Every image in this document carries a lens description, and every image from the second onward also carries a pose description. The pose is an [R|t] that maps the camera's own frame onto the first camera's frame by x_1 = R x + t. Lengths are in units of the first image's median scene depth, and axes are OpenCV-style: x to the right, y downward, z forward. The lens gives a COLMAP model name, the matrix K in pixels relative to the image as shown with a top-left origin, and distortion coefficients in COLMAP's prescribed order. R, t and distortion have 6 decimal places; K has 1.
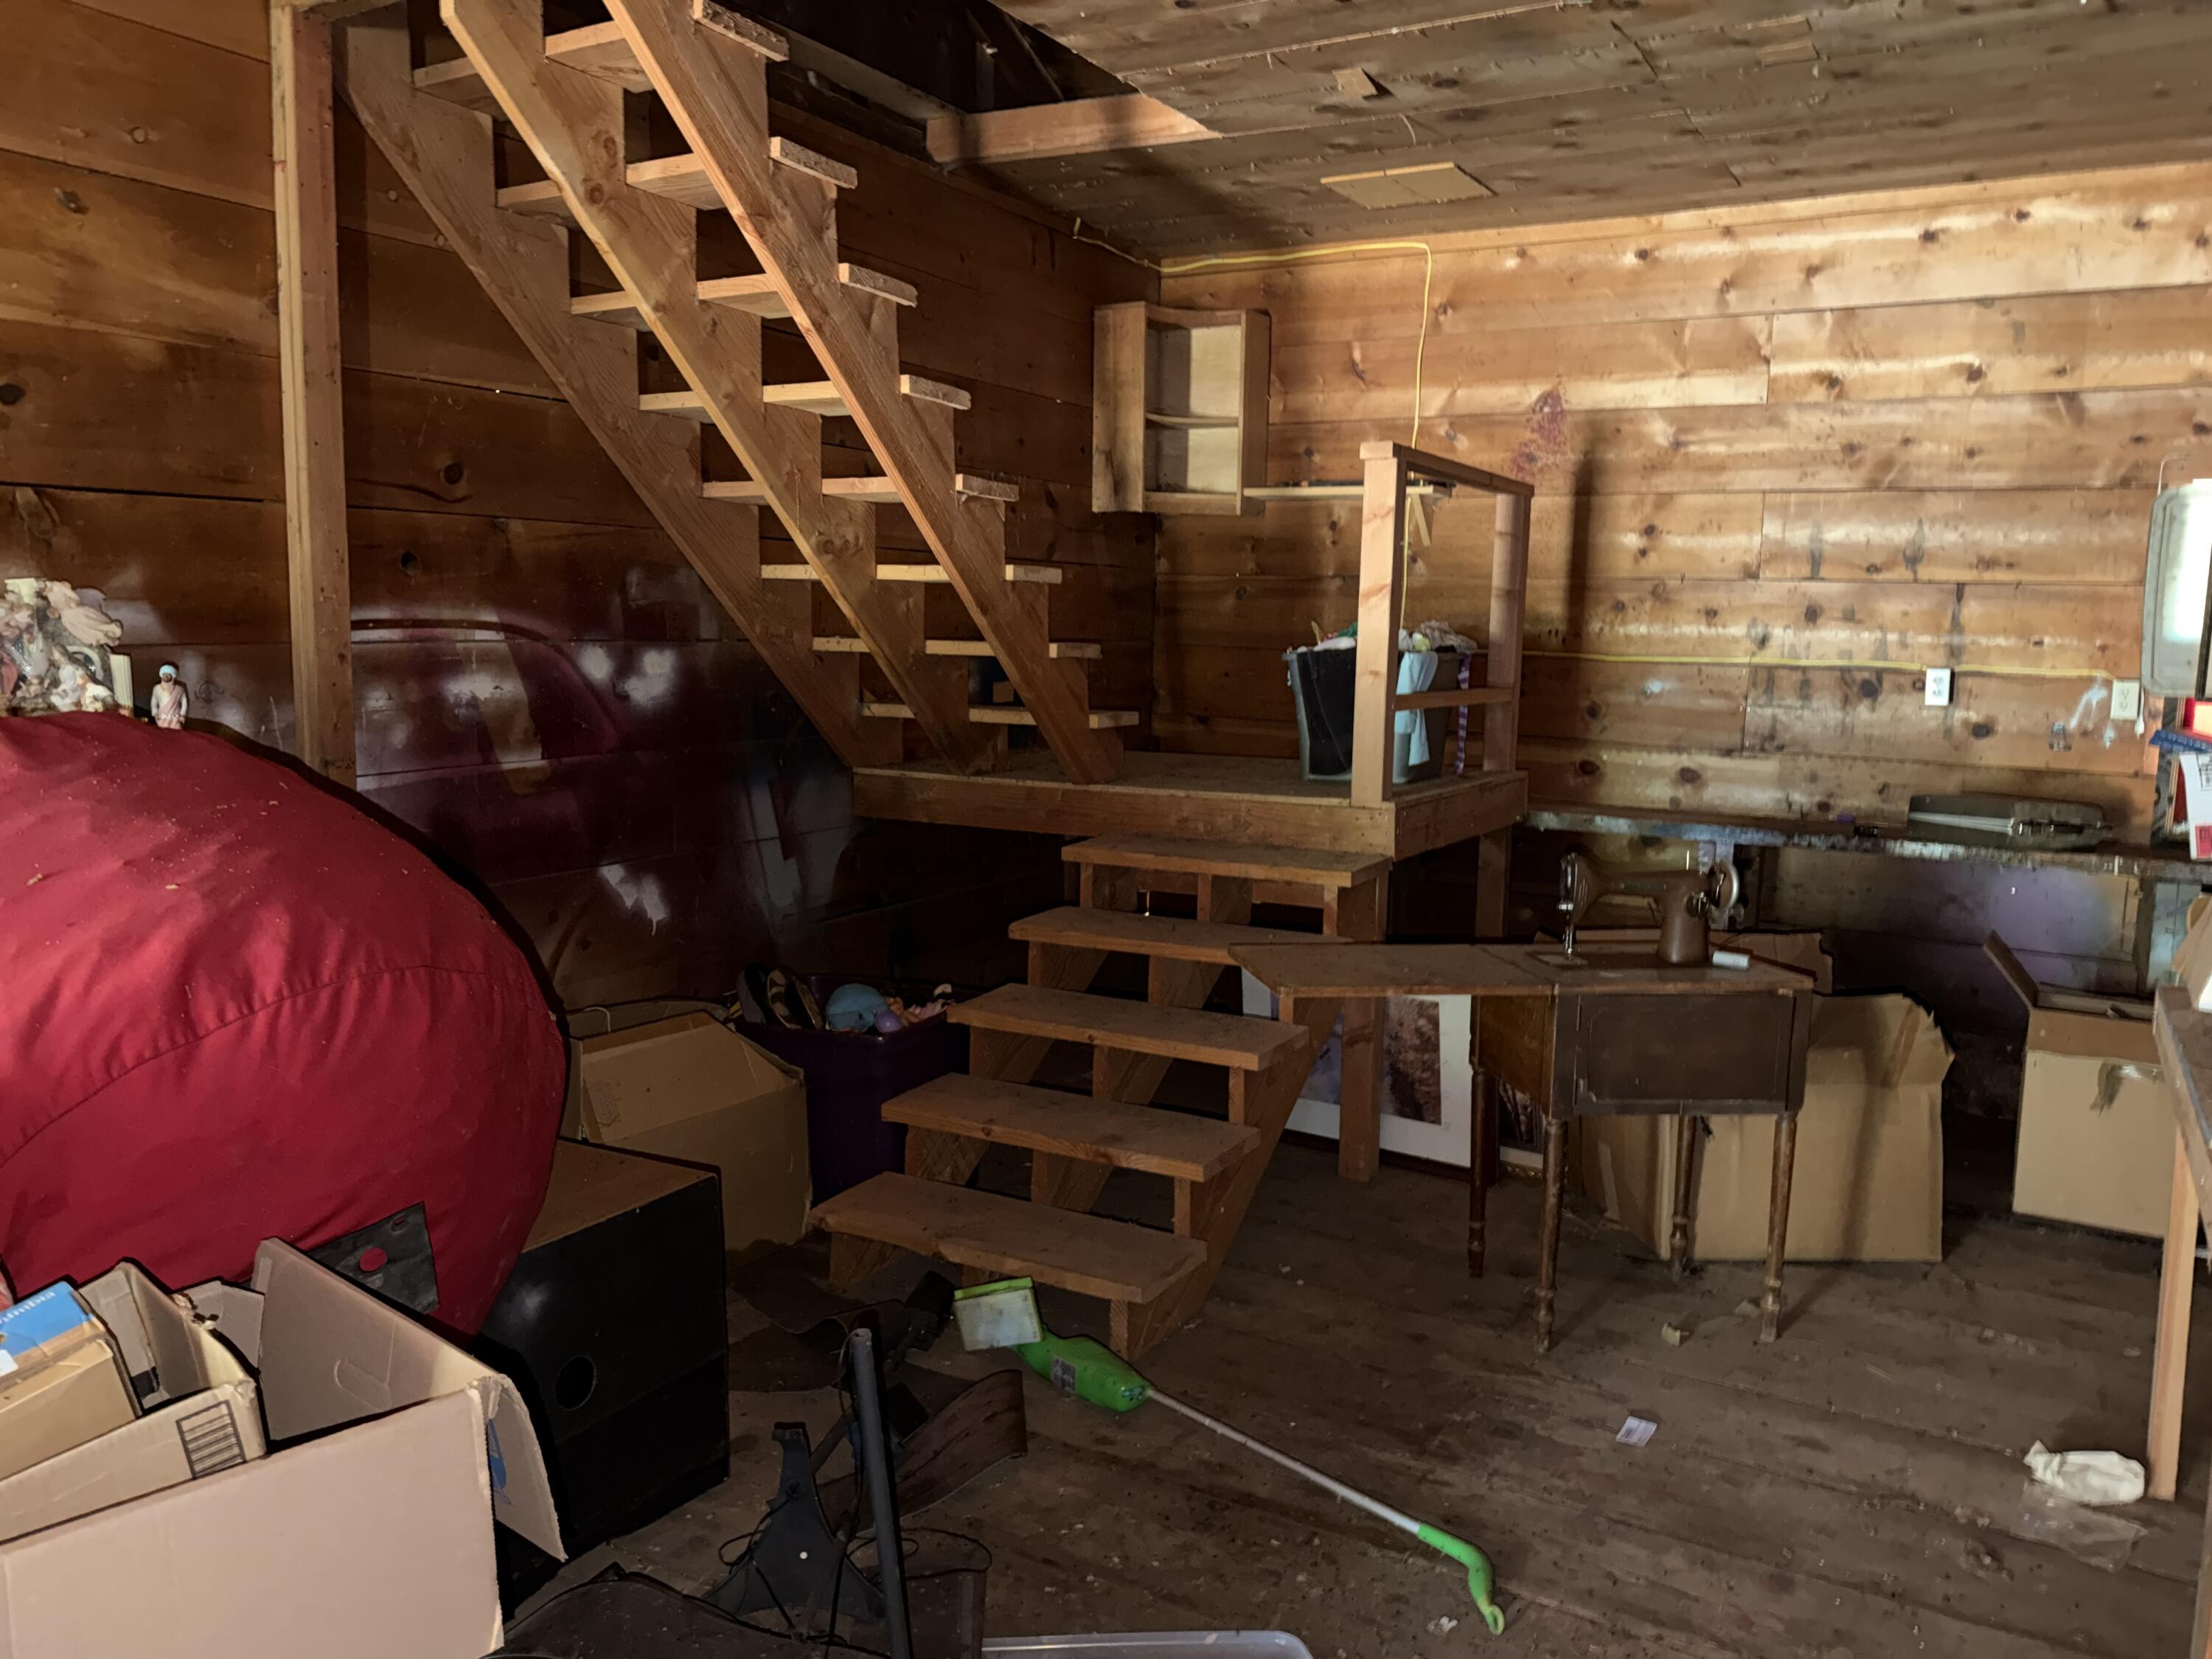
lens RADIAL K [[1524.9, 0, 1129.6], [0, 1524.9, 832.7], [0, 0, 1]] dist [0.099491, -0.142339]
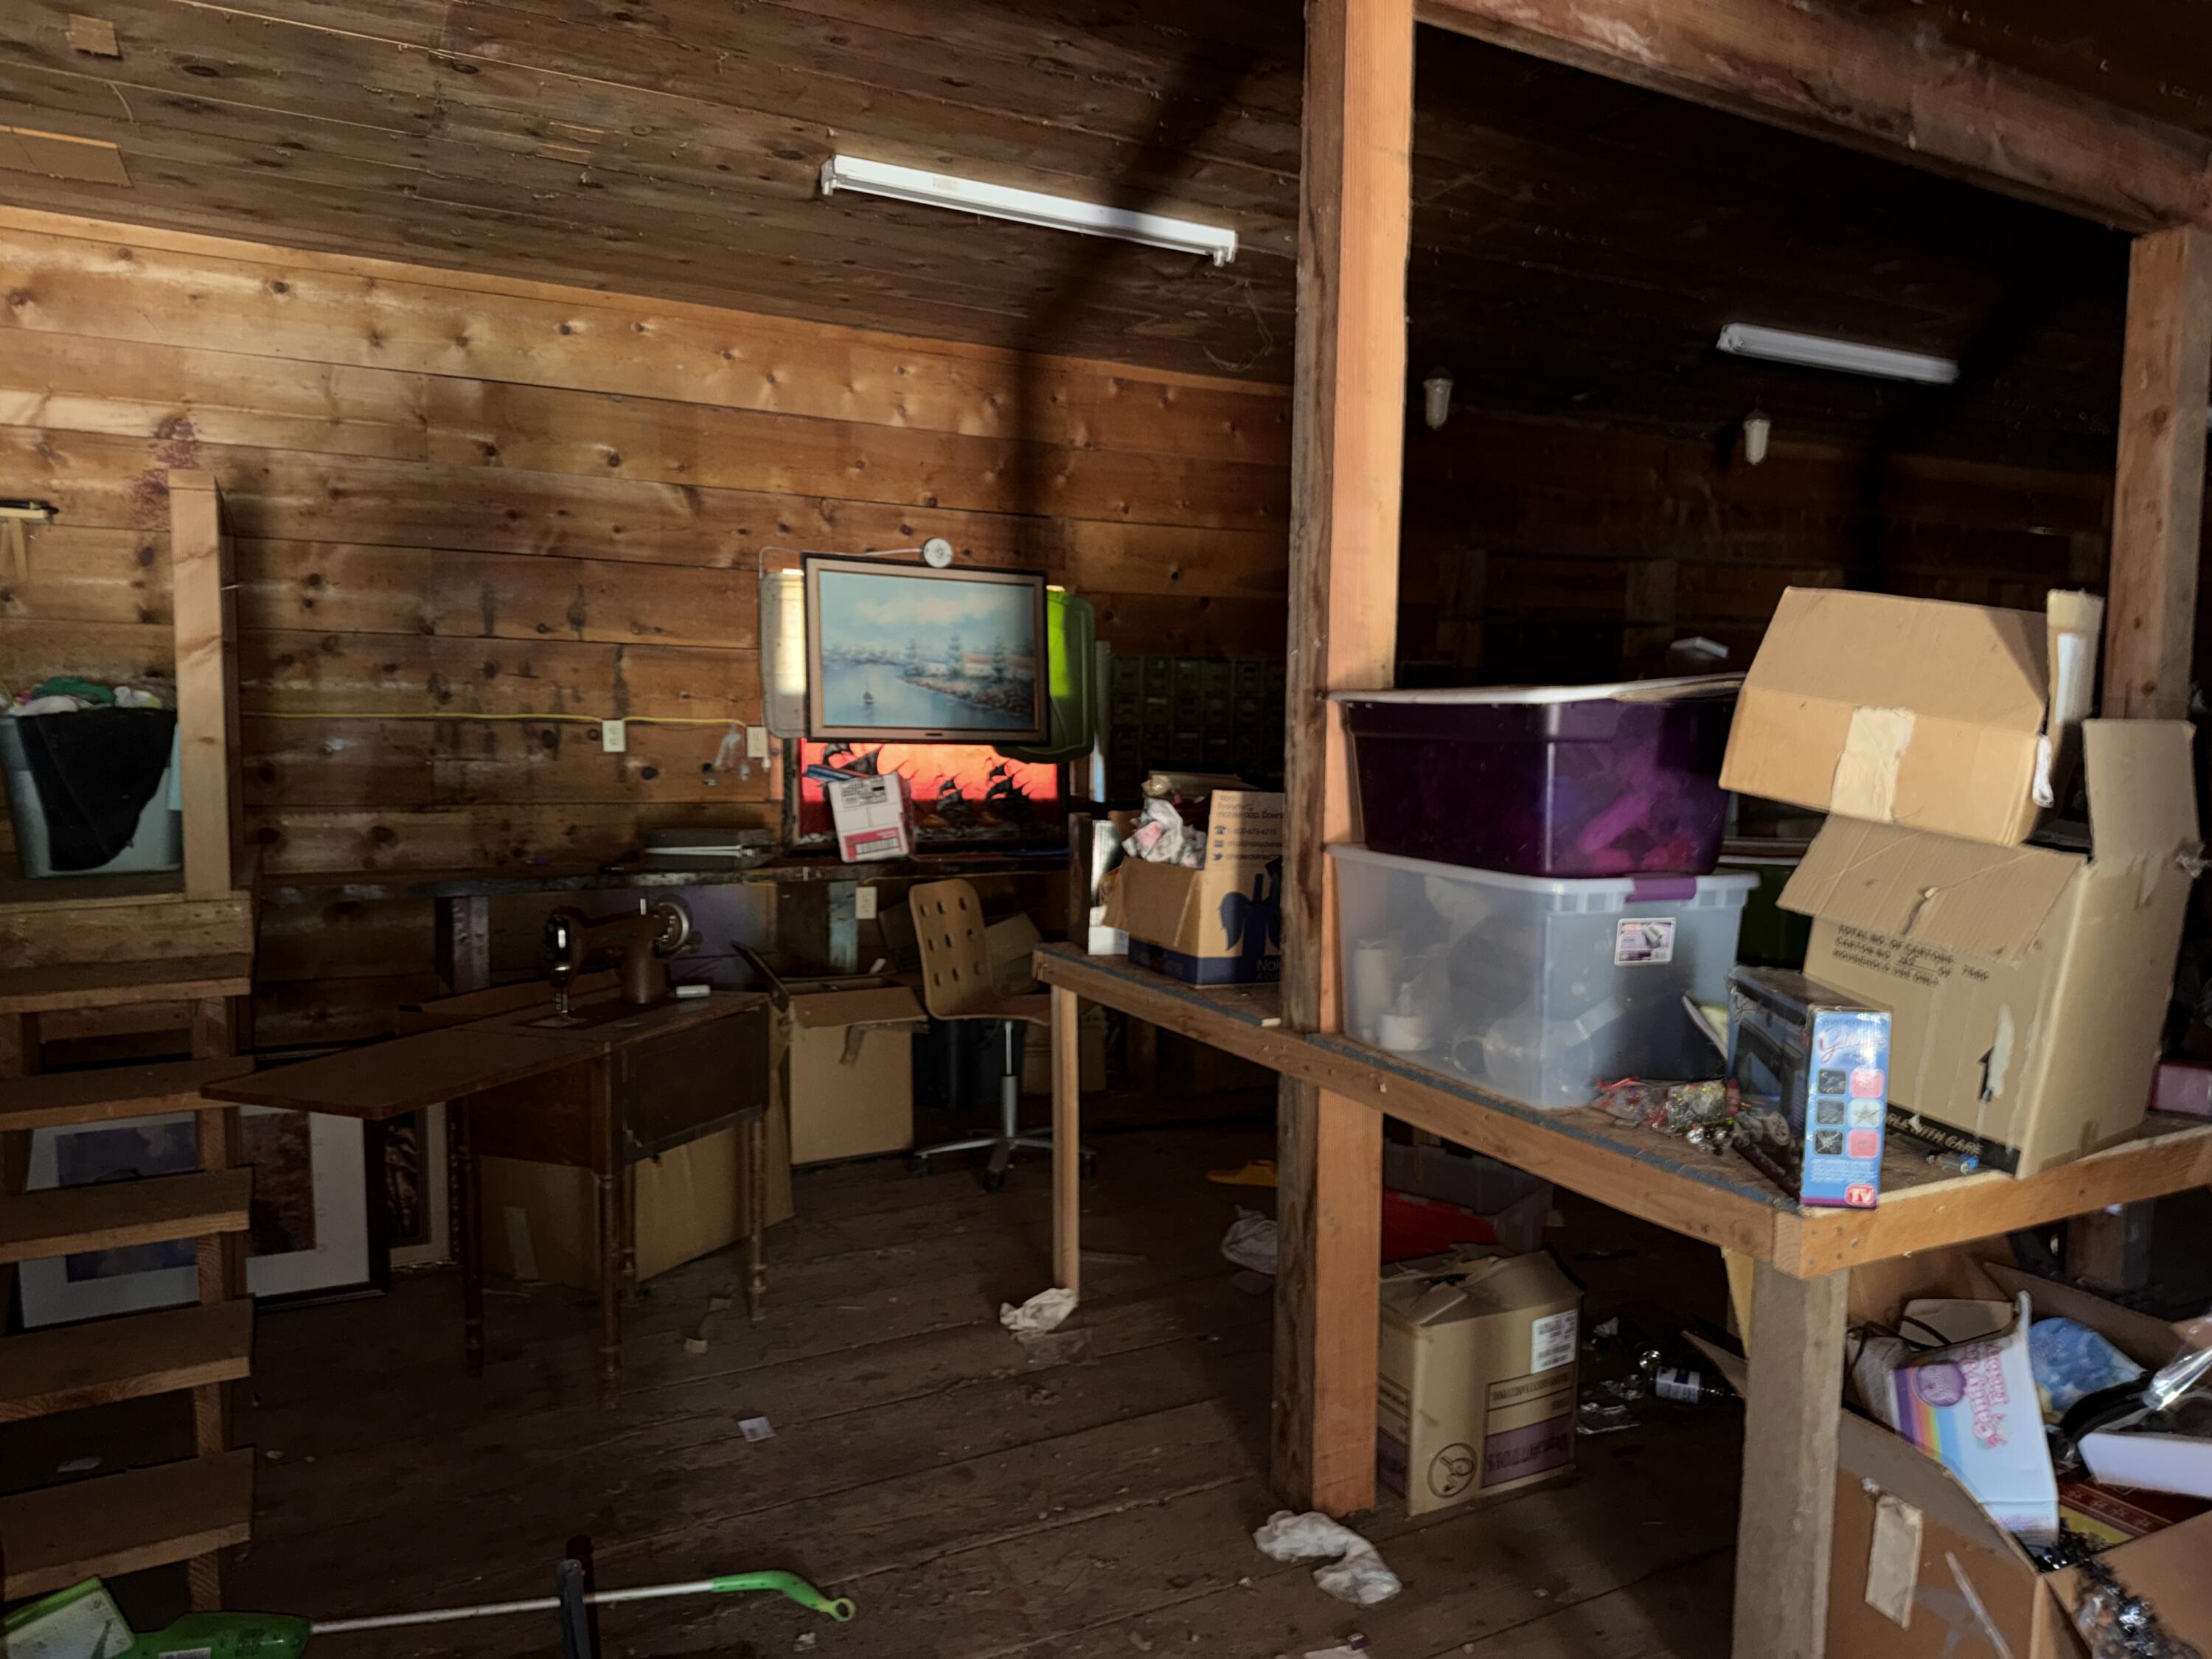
lens RADIAL K [[1524.9, 0, 1129.6], [0, 1524.9, 832.7], [0, 0, 1]] dist [0.099491, -0.142339]
pose [[0.532301, -0.087884, 0.841981, -0.241317], [0.110944, 0.993261, 0.033536, -0.021668], [-0.839254, 0.075562, 0.538464, 0.094972]]
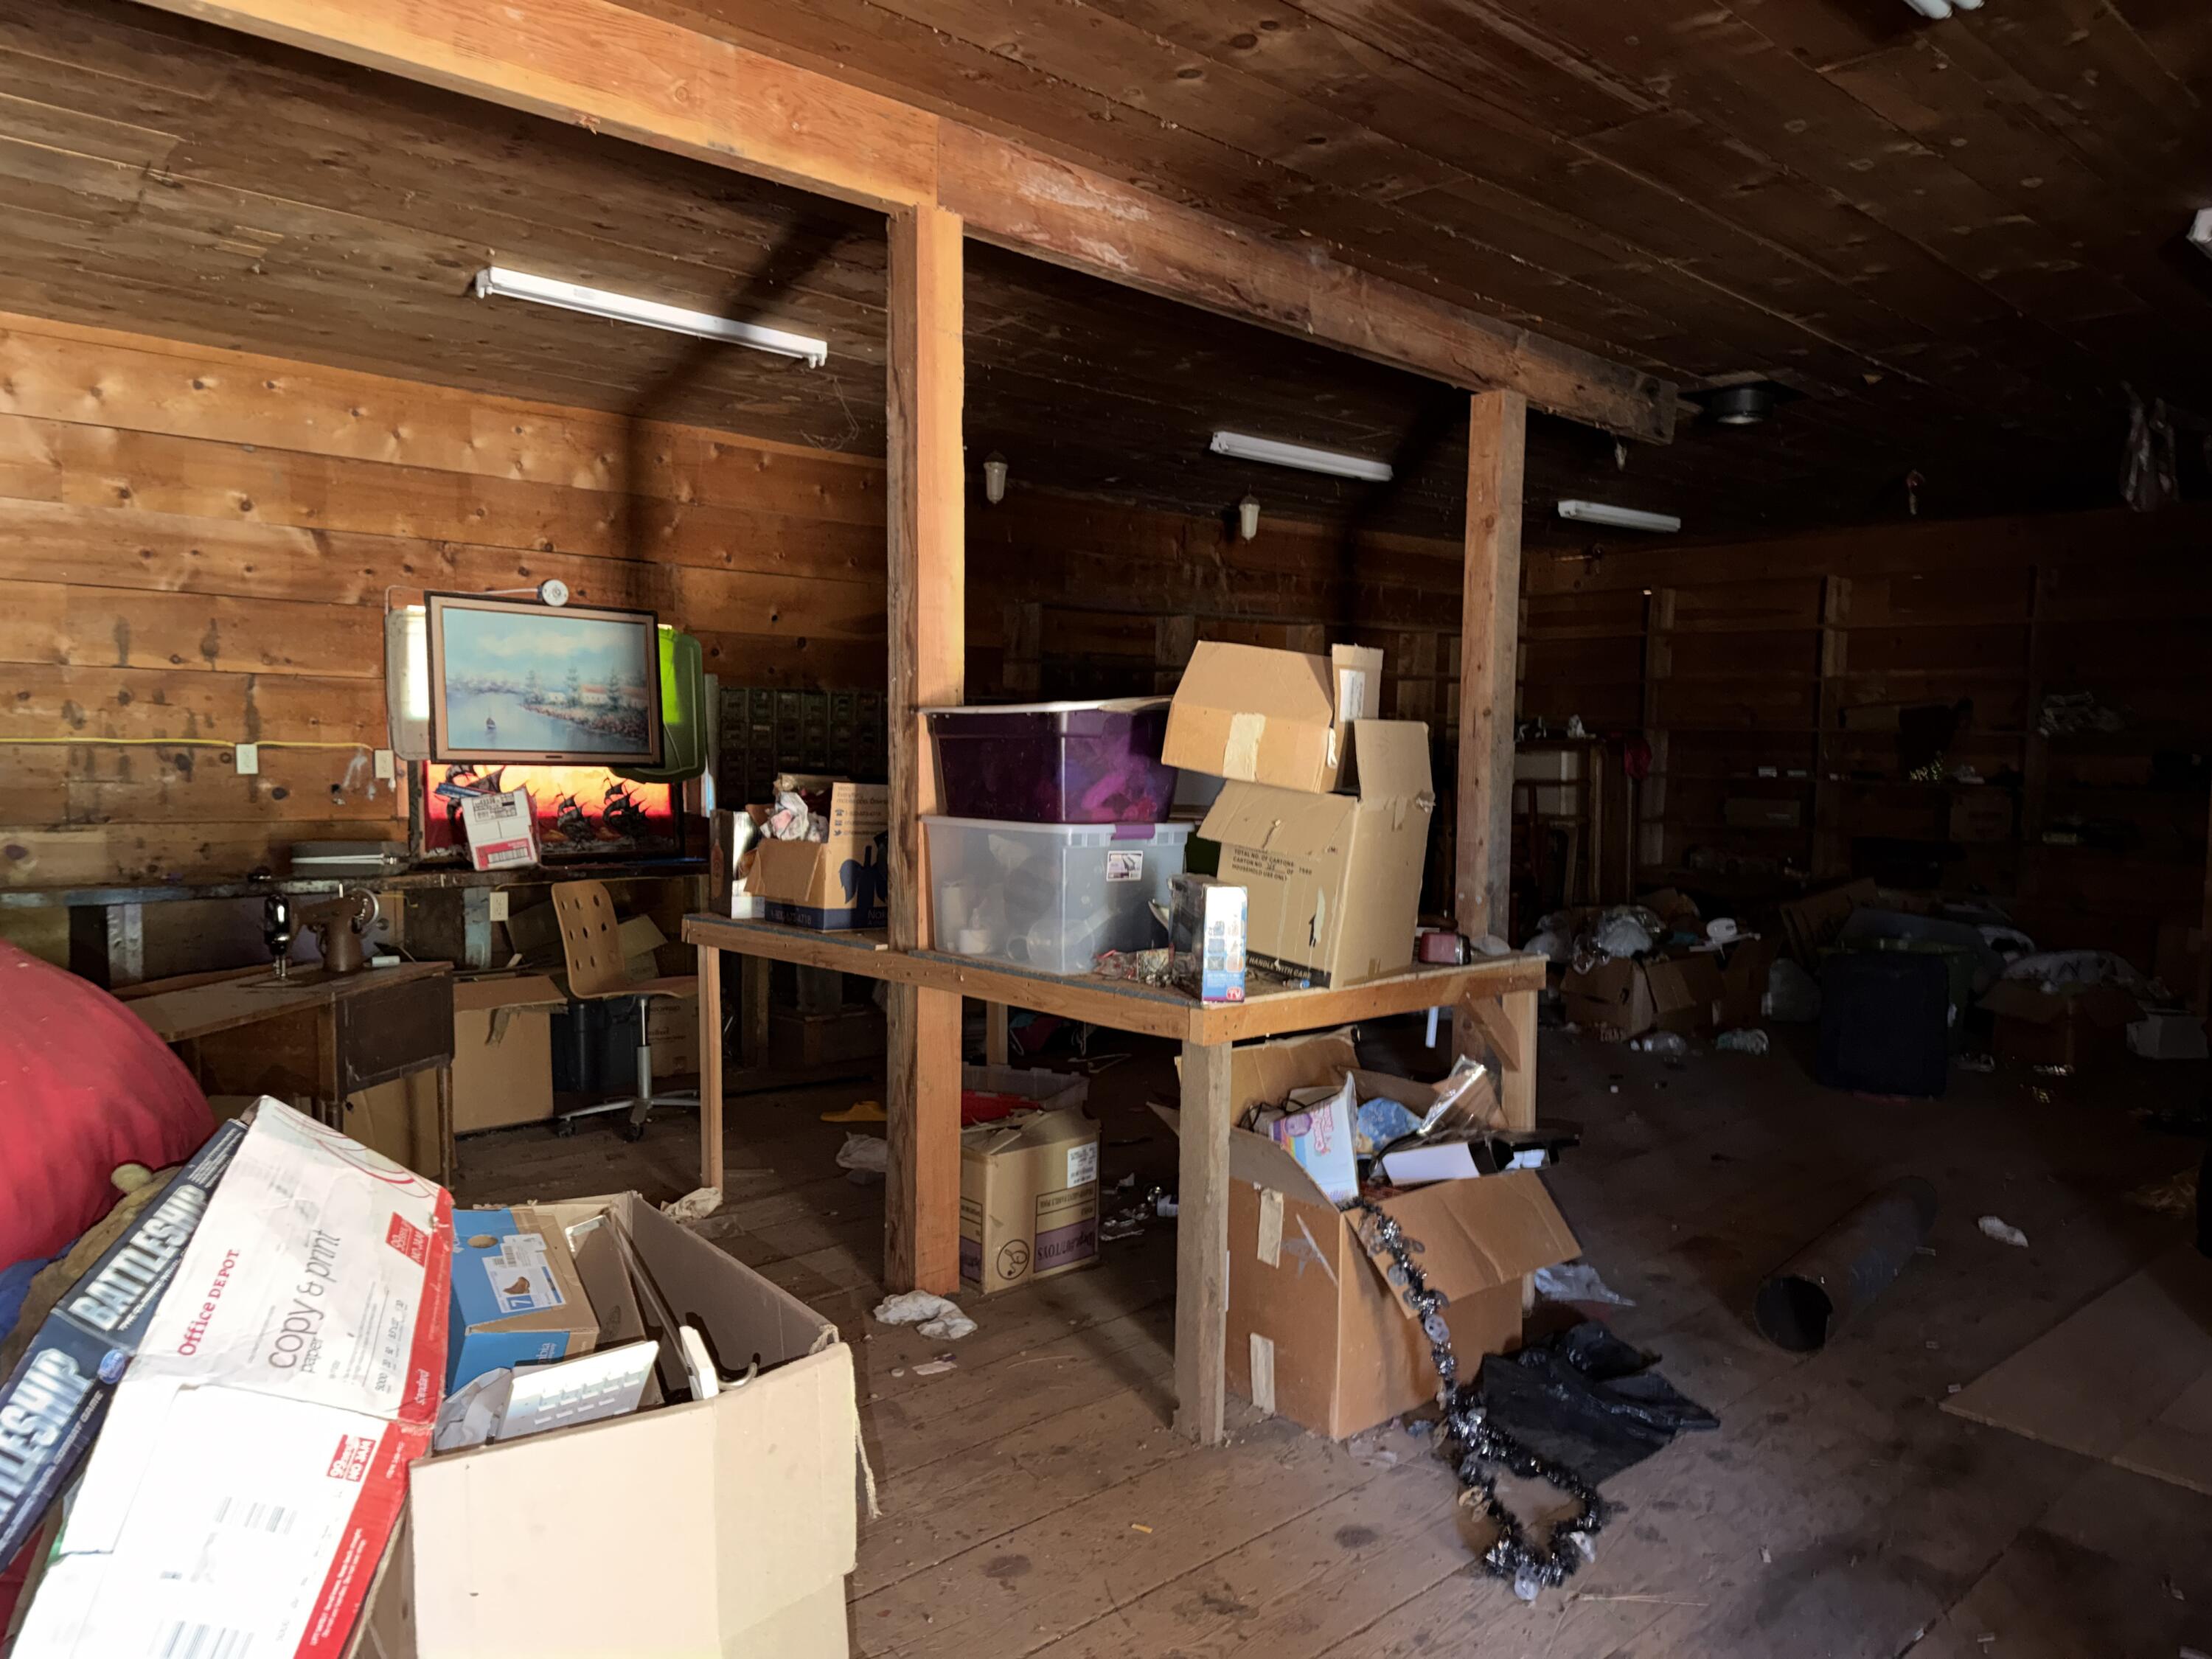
lens RADIAL K [[1529.5, 0, 1077.2], [0, 1529.5, 837.3], [0, 0, 1]] dist [0.084897, -0.149902]
pose [[0.315113, -0.075566, 0.946041, -0.446974], [0.122578, 0.991716, 0.038385, -0.000271], [-0.941105, 0.103868, 0.321766, 0.009006]]
